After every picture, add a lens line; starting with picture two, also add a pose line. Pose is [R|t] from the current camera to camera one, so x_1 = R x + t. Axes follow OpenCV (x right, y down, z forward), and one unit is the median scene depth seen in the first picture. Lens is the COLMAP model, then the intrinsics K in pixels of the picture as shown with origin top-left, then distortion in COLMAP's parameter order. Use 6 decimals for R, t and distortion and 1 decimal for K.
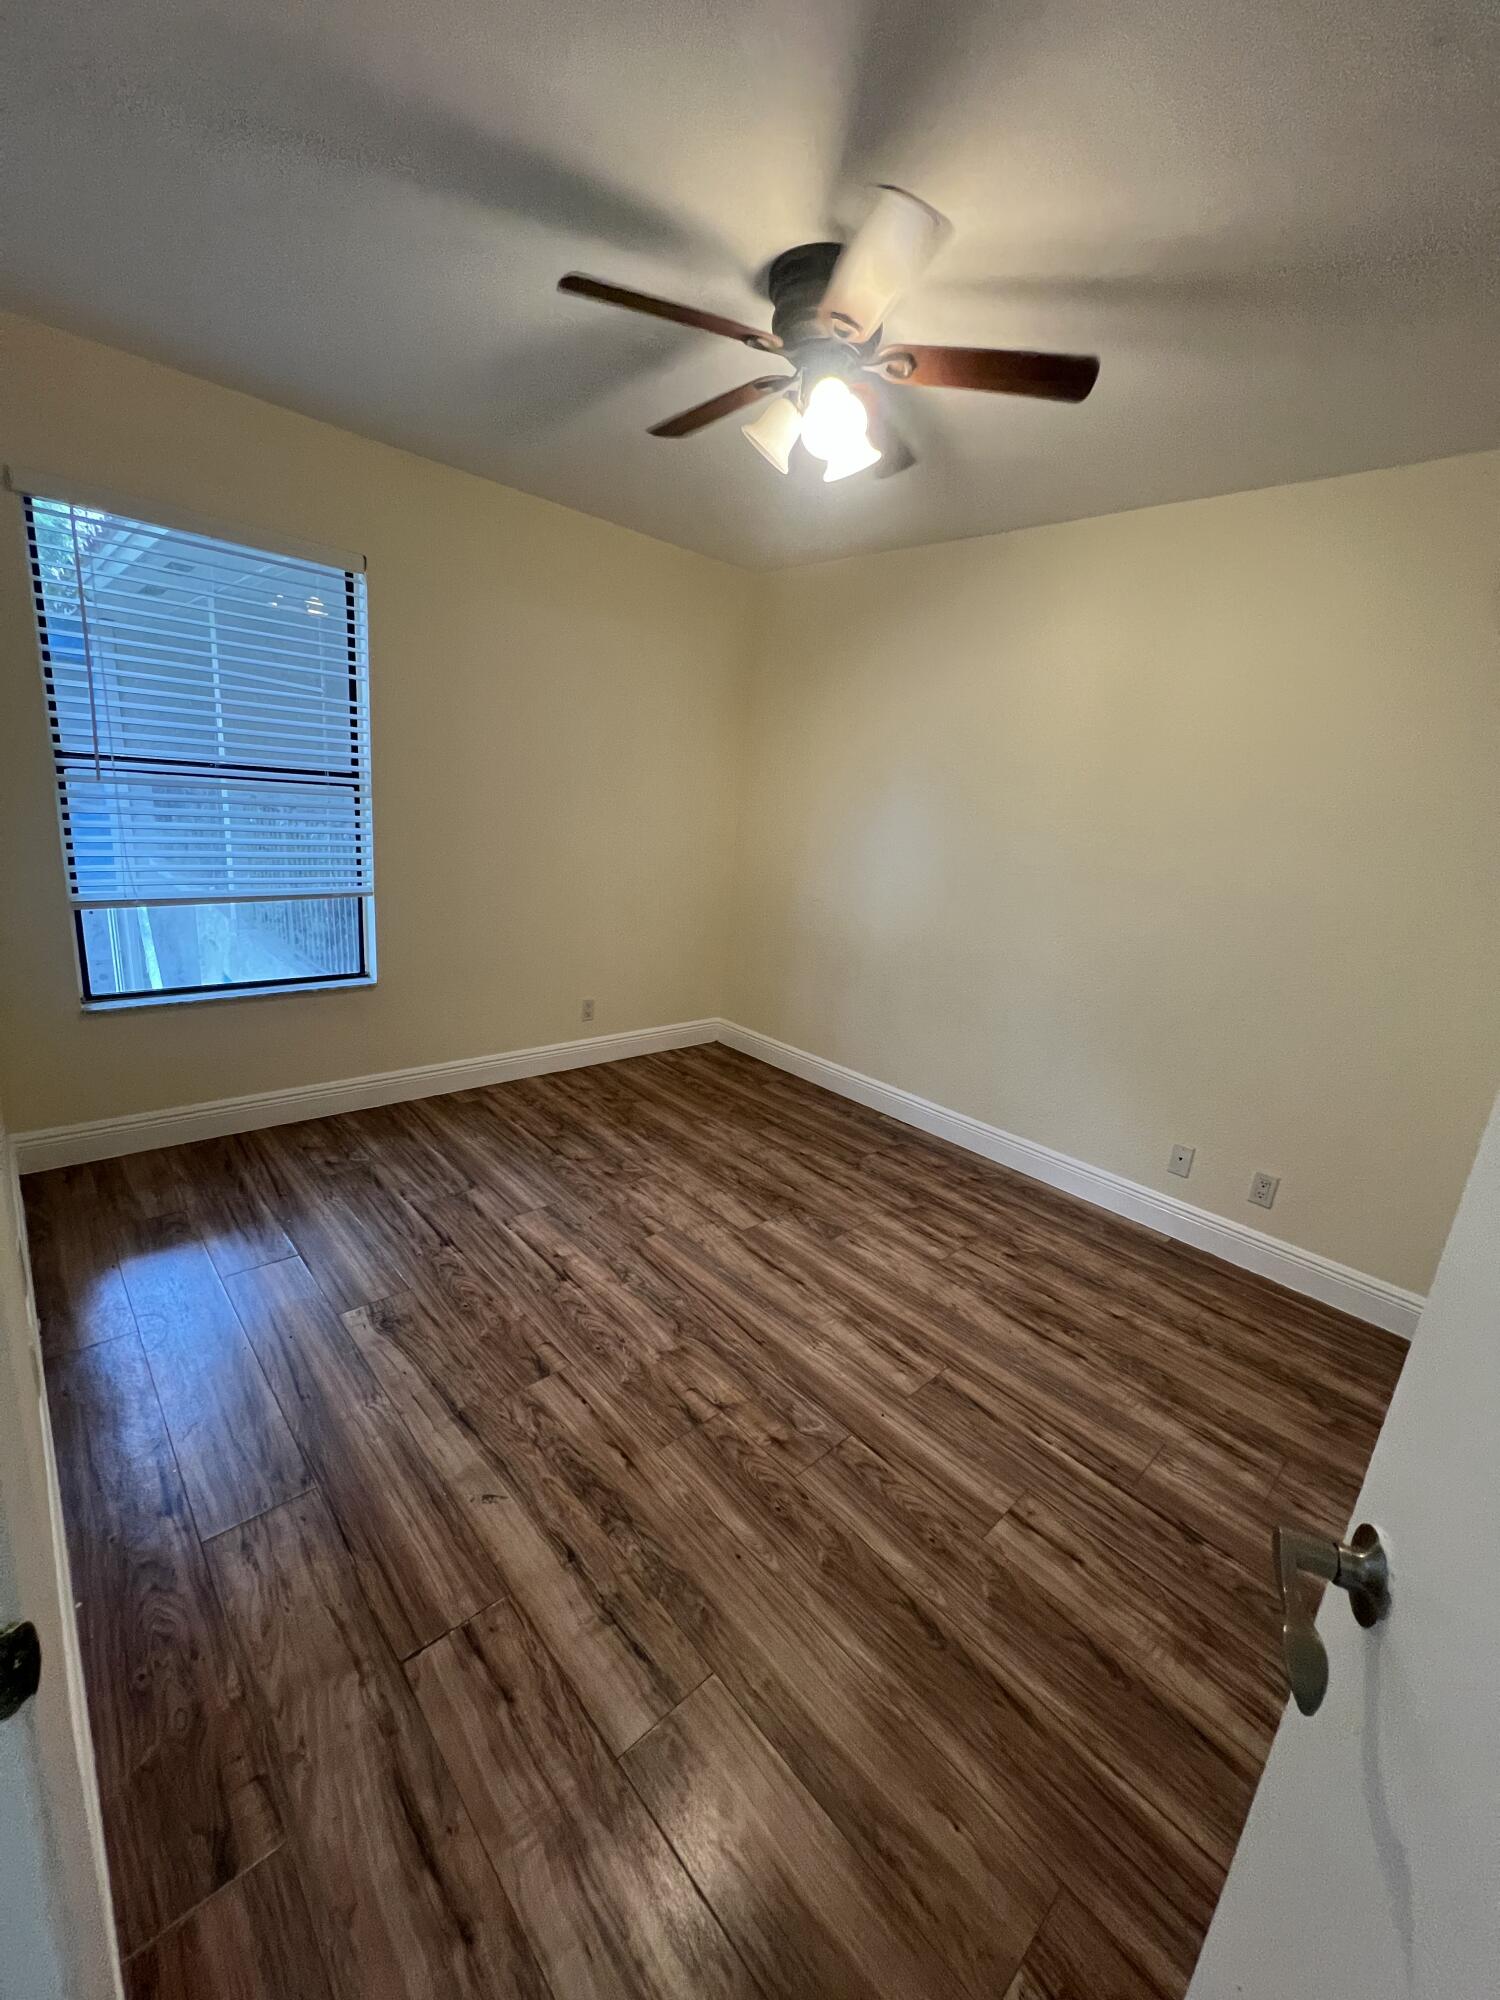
lens RADIAL K [[798.7, 0, 756.4], [0, 798.7, 996.1], [0, 0, 1]] dist [-0.000645, 0.000889]
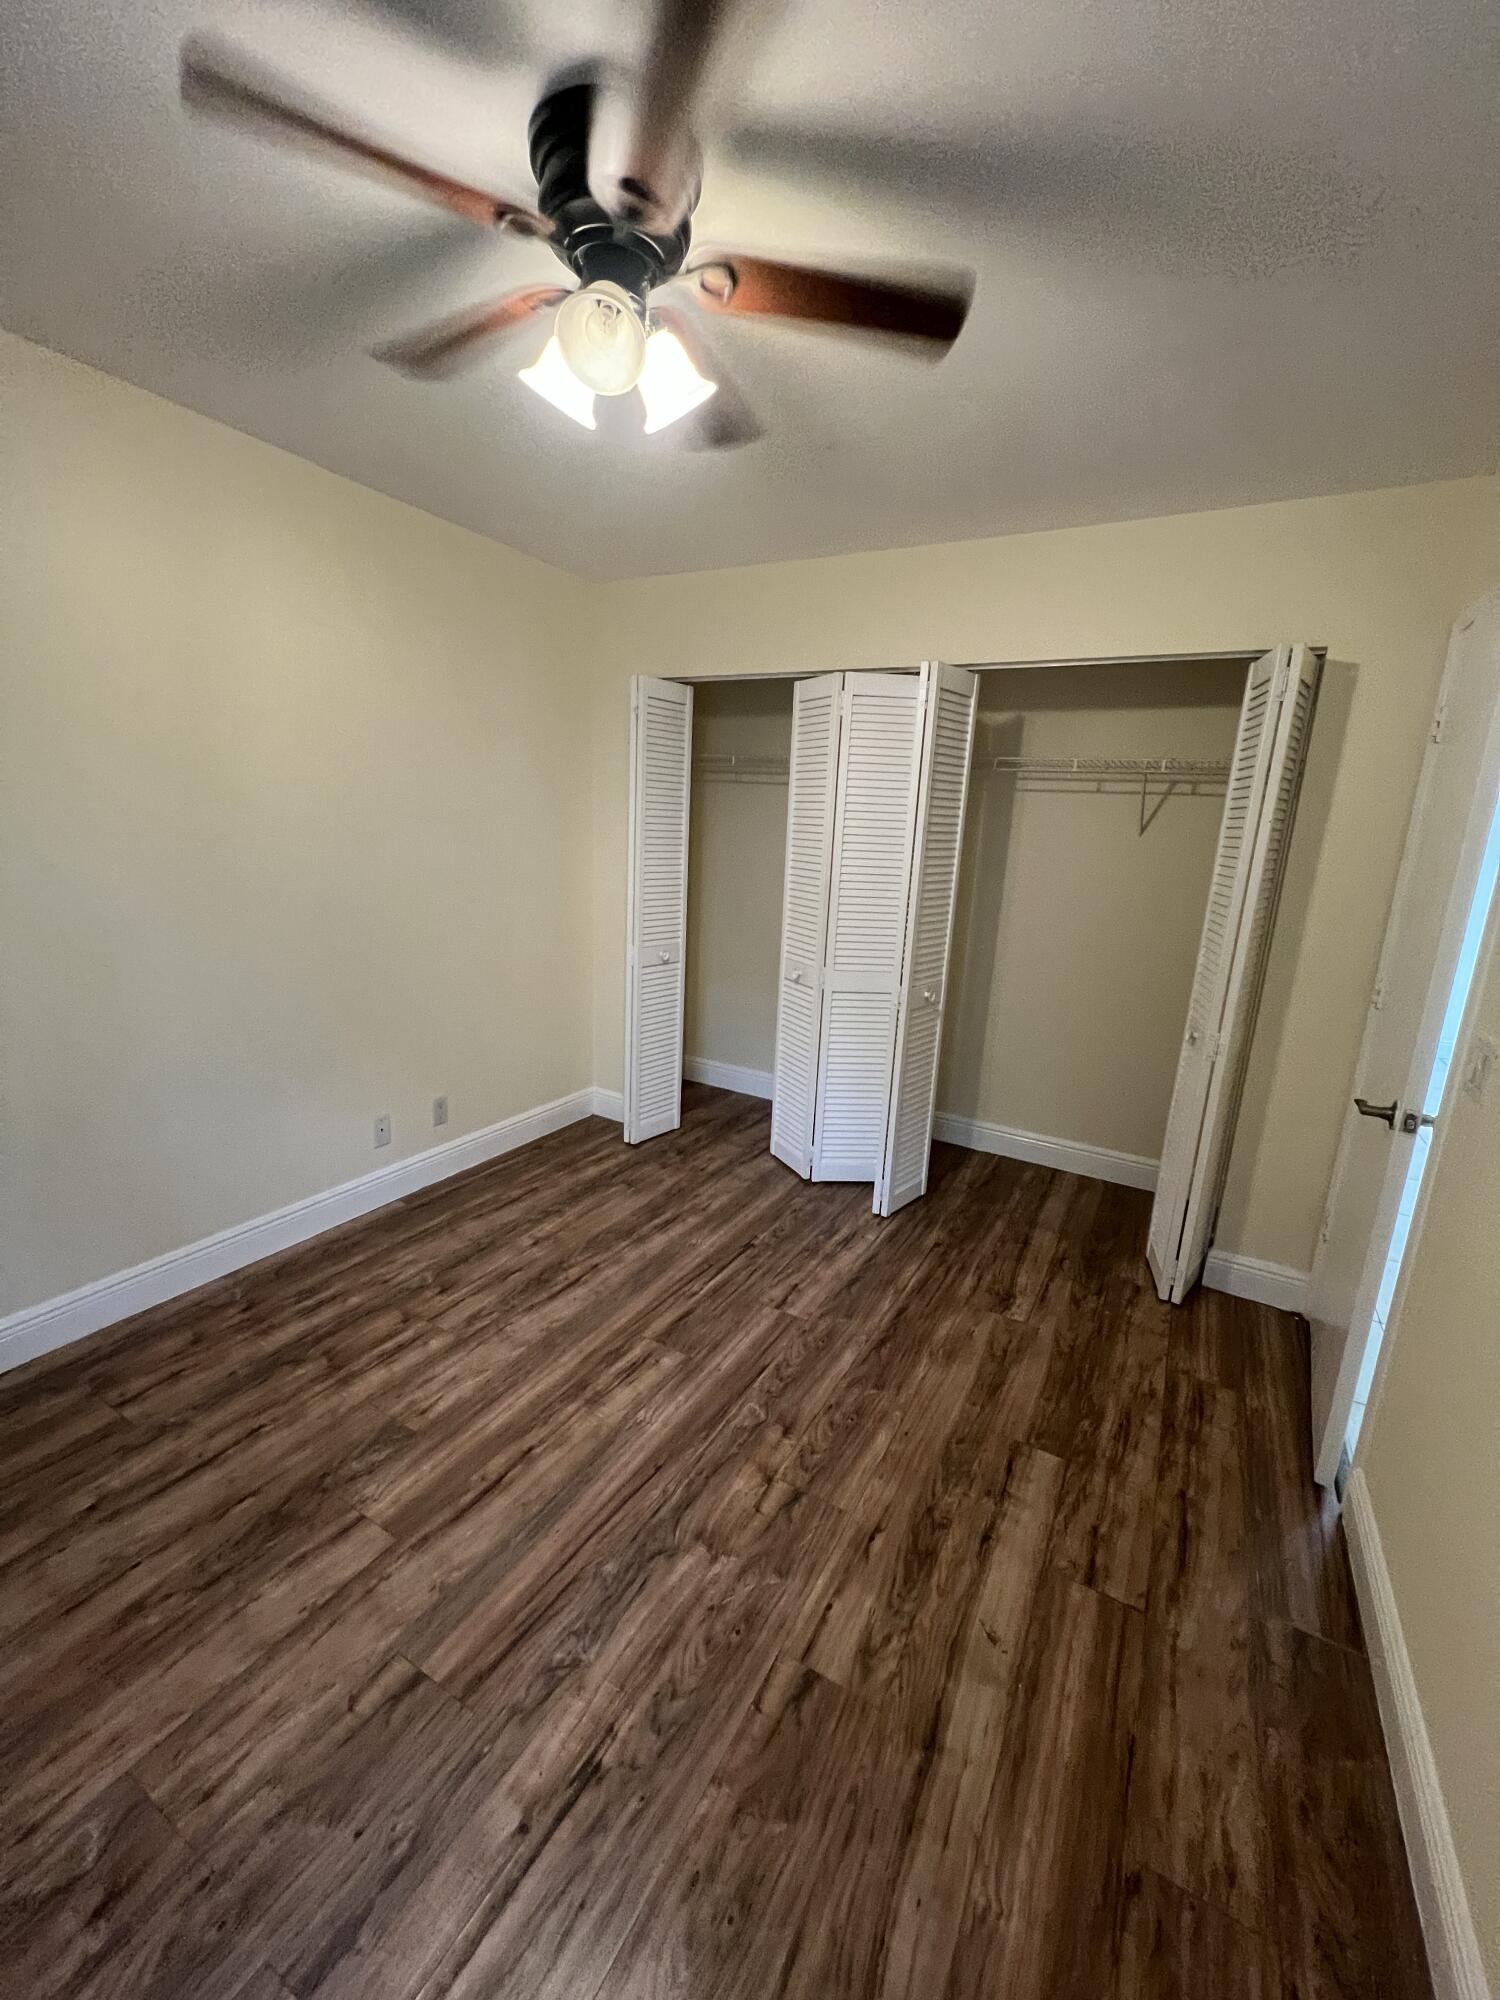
lens RADIAL K [[798.7, 0, 756.4], [0, 798.7, 996.1], [0, 0, 1]] dist [-0.000645, 0.000889]
pose [[-0.290096, -0.307238, 0.906338, -0.680085], [0.163811, 0.917145, 0.363333, -0.346673], [-0.942873, 0.253869, -0.215731, 0.991863]]
